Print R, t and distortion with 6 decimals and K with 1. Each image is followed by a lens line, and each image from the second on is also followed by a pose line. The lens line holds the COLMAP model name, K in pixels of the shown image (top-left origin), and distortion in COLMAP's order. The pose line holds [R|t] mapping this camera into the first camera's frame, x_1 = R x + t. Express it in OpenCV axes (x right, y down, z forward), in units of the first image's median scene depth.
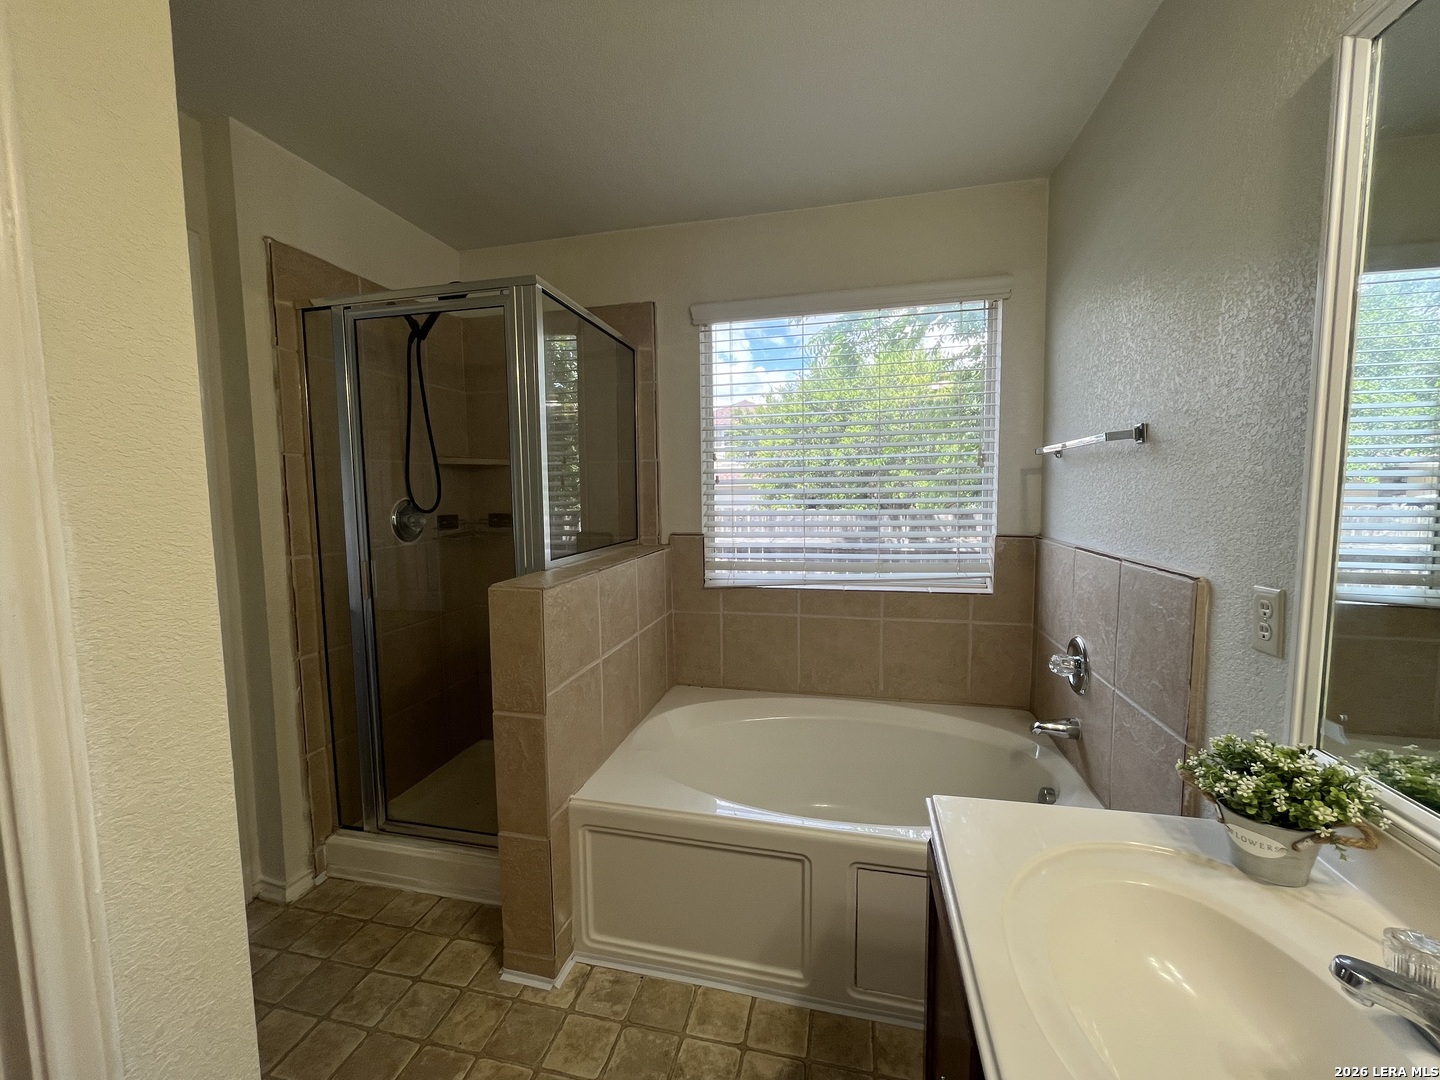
lens RADIAL K [[582.8, 0, 714.5], [0, 582.8, 539.5], [0, 0, 1]] dist [-0.002517, 0.000382]
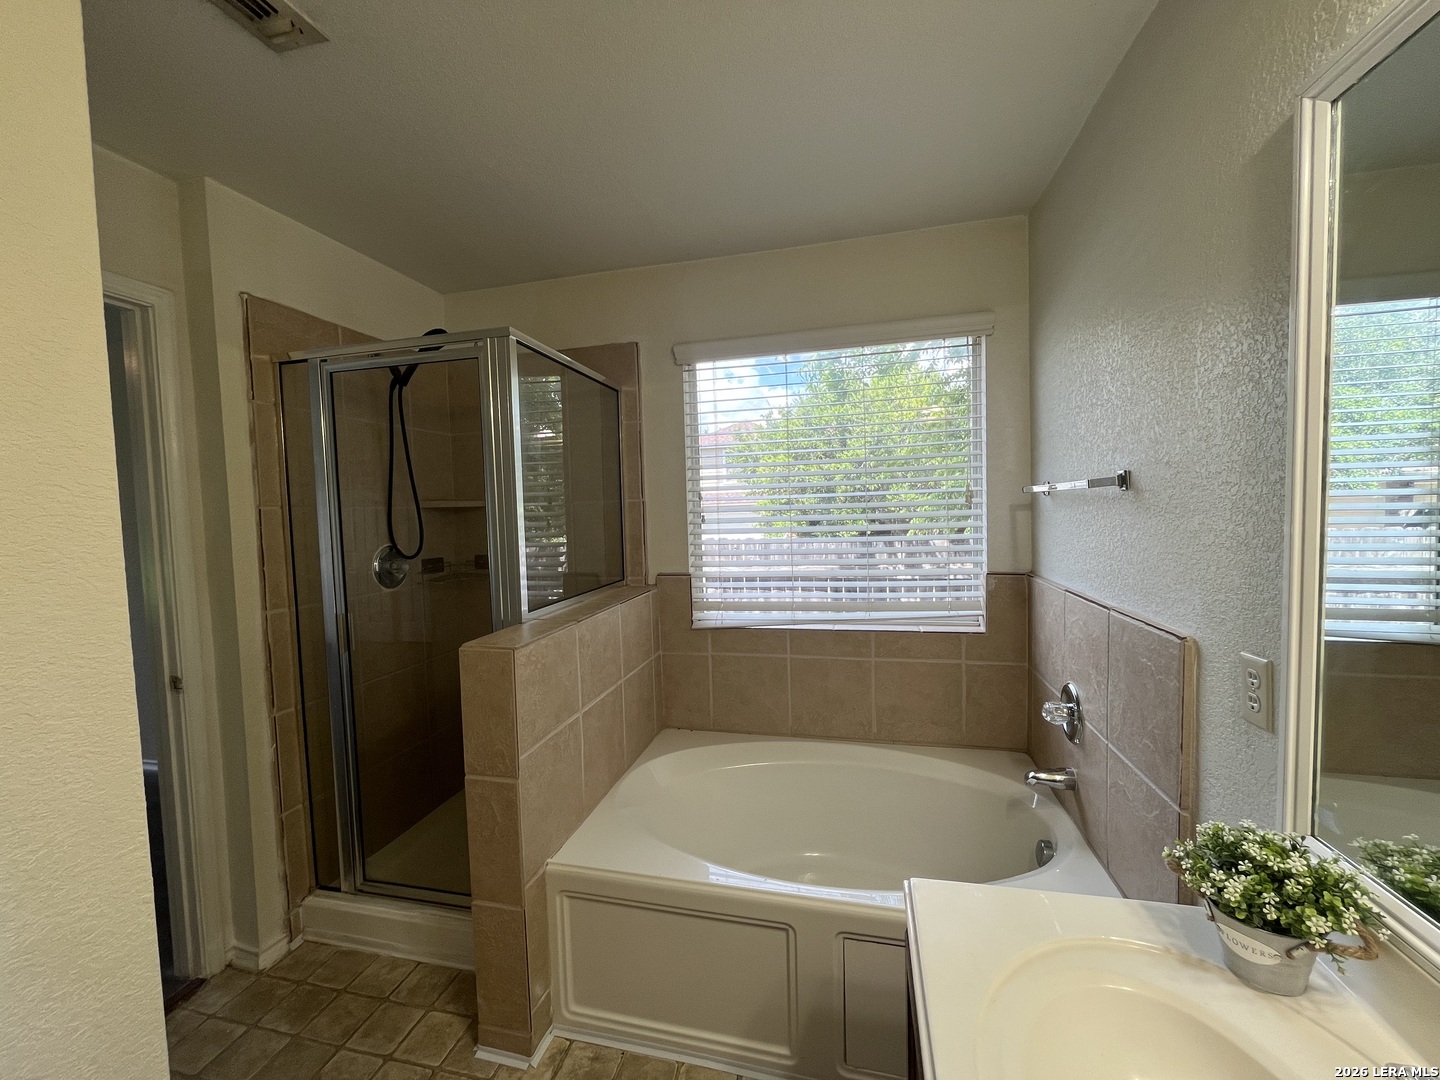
lens RADIAL K [[582.8, 0, 714.5], [0, 582.8, 539.5], [0, 0, 1]] dist [-0.002517, 0.000382]
pose [[0.999831, -0.017056, -0.006853, 0.045966], [0.016836, 0.999377, -0.031018, -0.057163], [0.007378, 0.030897, 0.999495, 0.020767]]
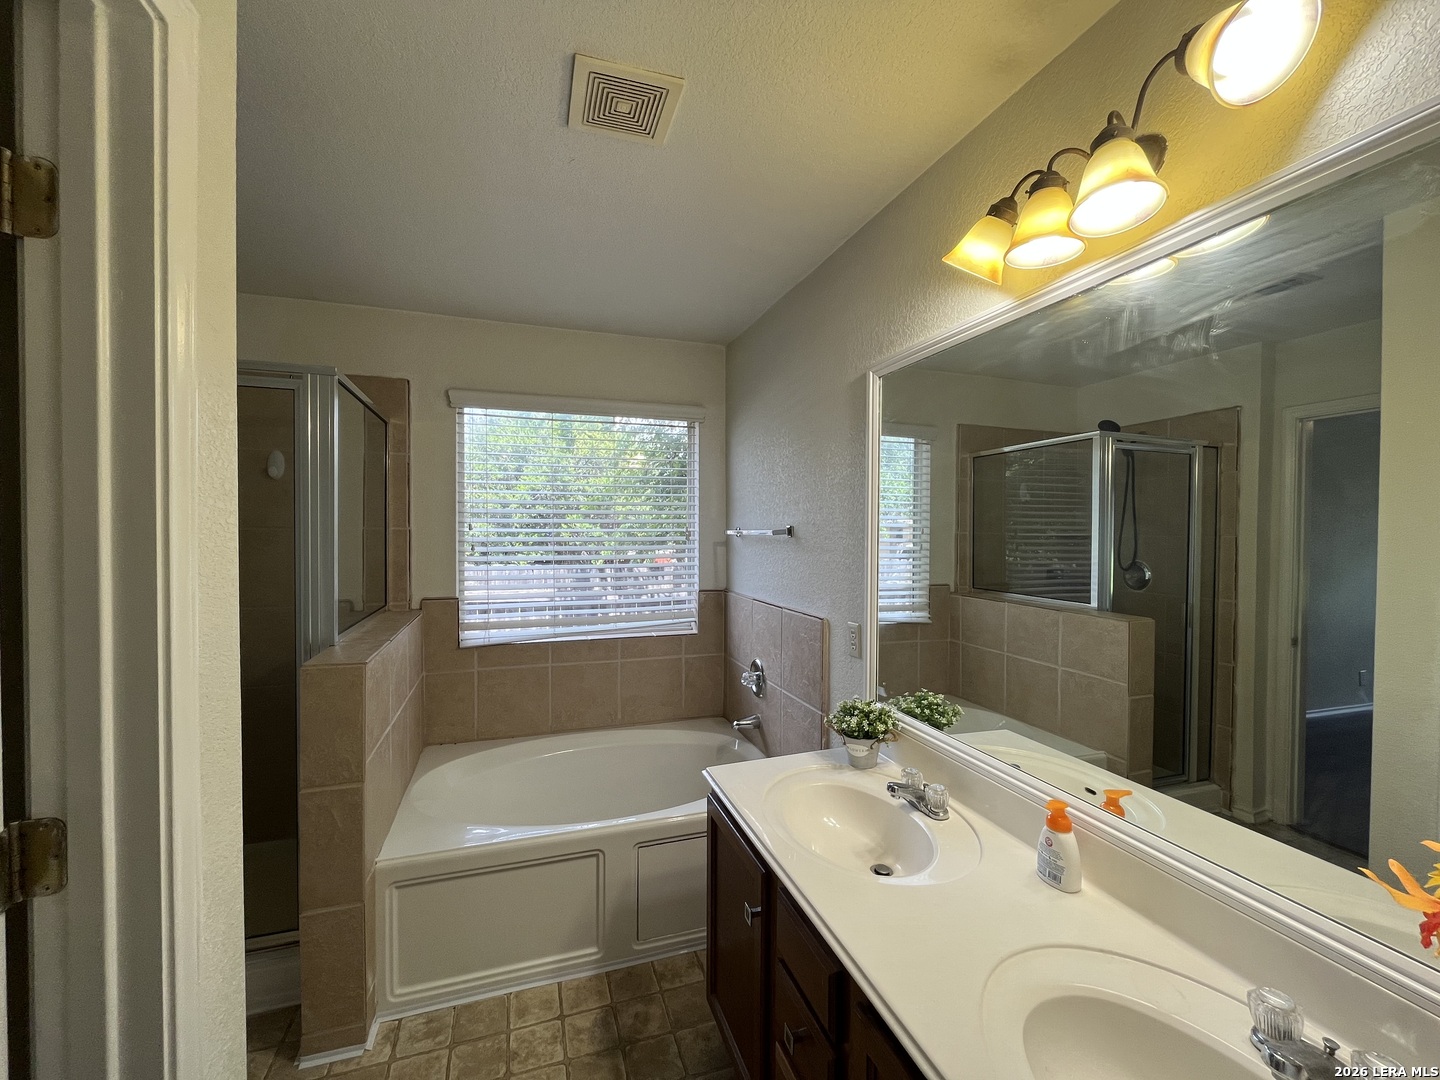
lens RADIAL K [[582.8, 0, 714.5], [0, 582.8, 539.5], [0, 0, 1]] dist [-0.002517, 0.000382]
pose [[0.848506, 0.008003, 0.529126, -0.293285], [0.030742, 0.997452, -0.064384, -0.051811], [-0.528293, 0.070896, 0.846097, -0.260698]]
